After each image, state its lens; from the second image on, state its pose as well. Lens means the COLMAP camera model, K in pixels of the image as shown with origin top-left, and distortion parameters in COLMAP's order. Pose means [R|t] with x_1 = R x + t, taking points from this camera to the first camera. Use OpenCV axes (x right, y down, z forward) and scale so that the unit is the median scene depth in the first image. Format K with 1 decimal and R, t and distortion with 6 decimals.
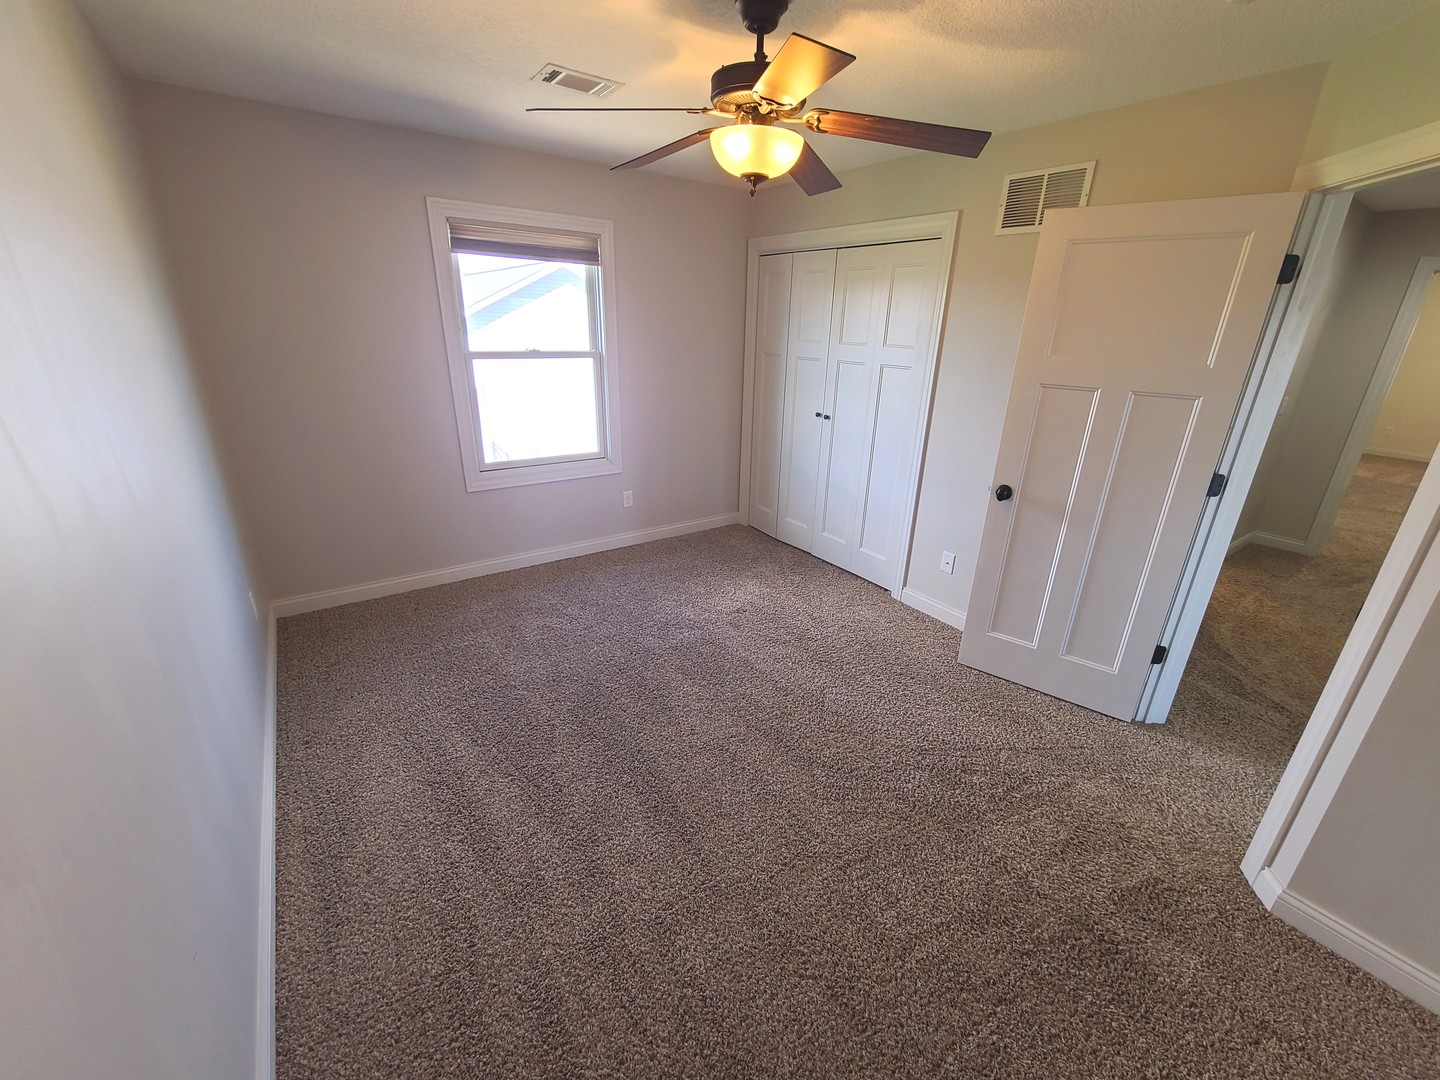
lens RADIAL K [[587.9, 0, 719.2], [0, 587.9, 544.5], [0, 0, 1]] dist [-0.002424, -0.000803]
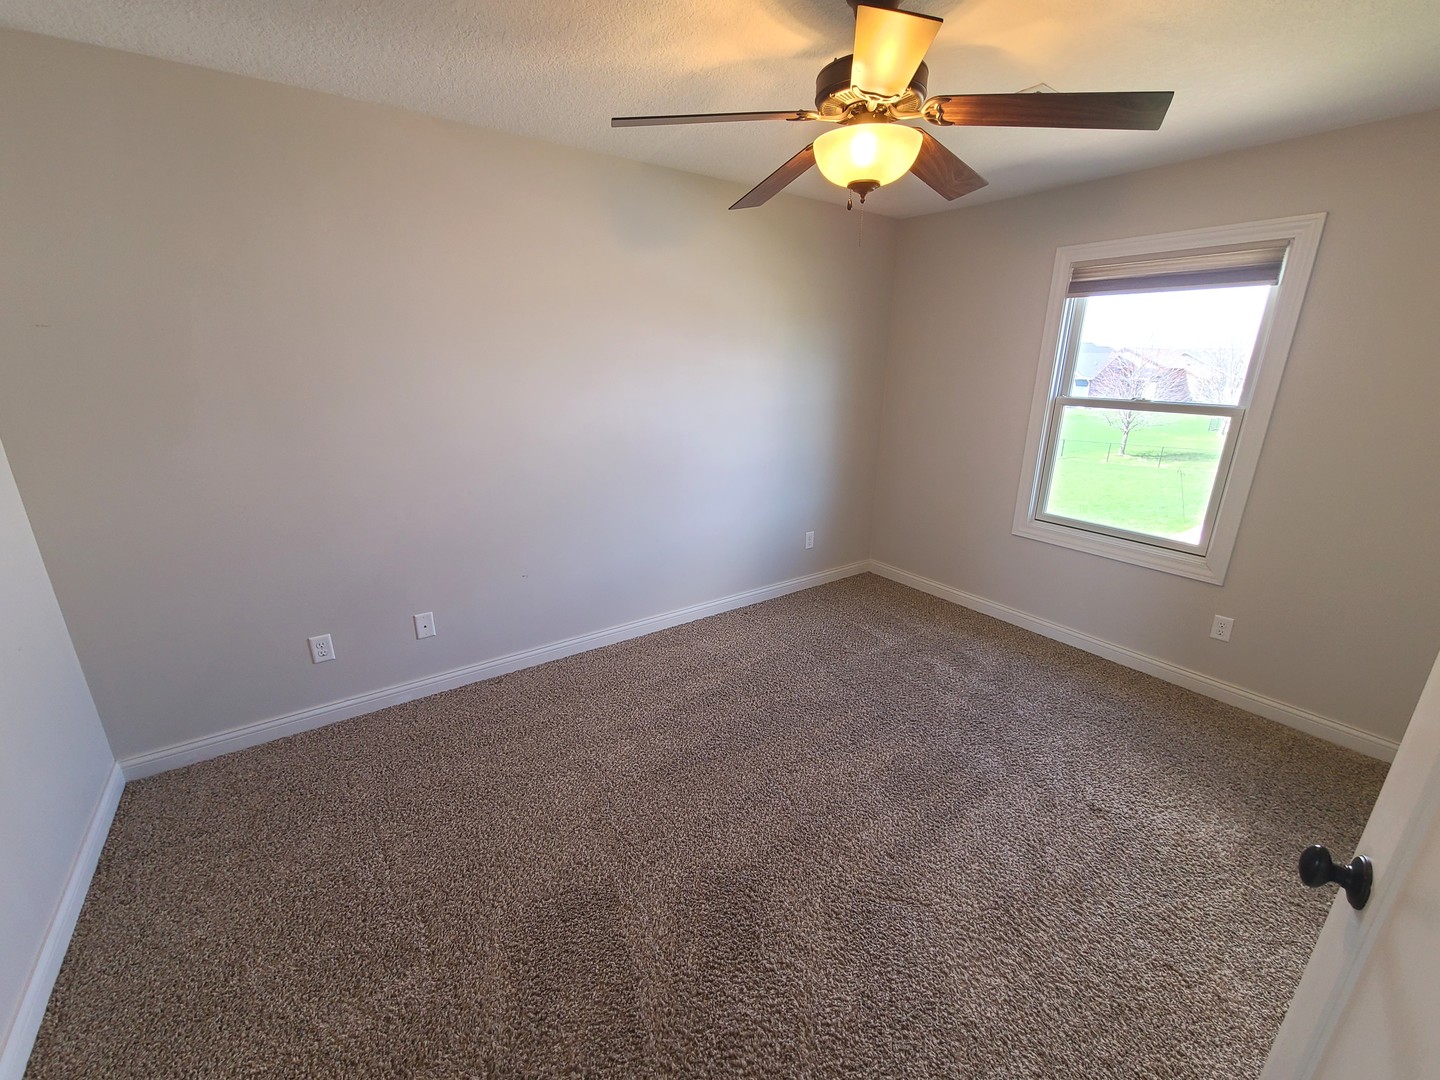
lens RADIAL K [[587.9, 0, 715.2], [0, 587.9, 541.2], [0, 0, 1]] dist [-0.002424, -0.000803]
pose [[-0.005399, 0.270287, -0.962765, 0.551891], [-0.359245, 0.897981, 0.254114, -0.155454], [0.933228, 0.347240, 0.092251, 0.458688]]
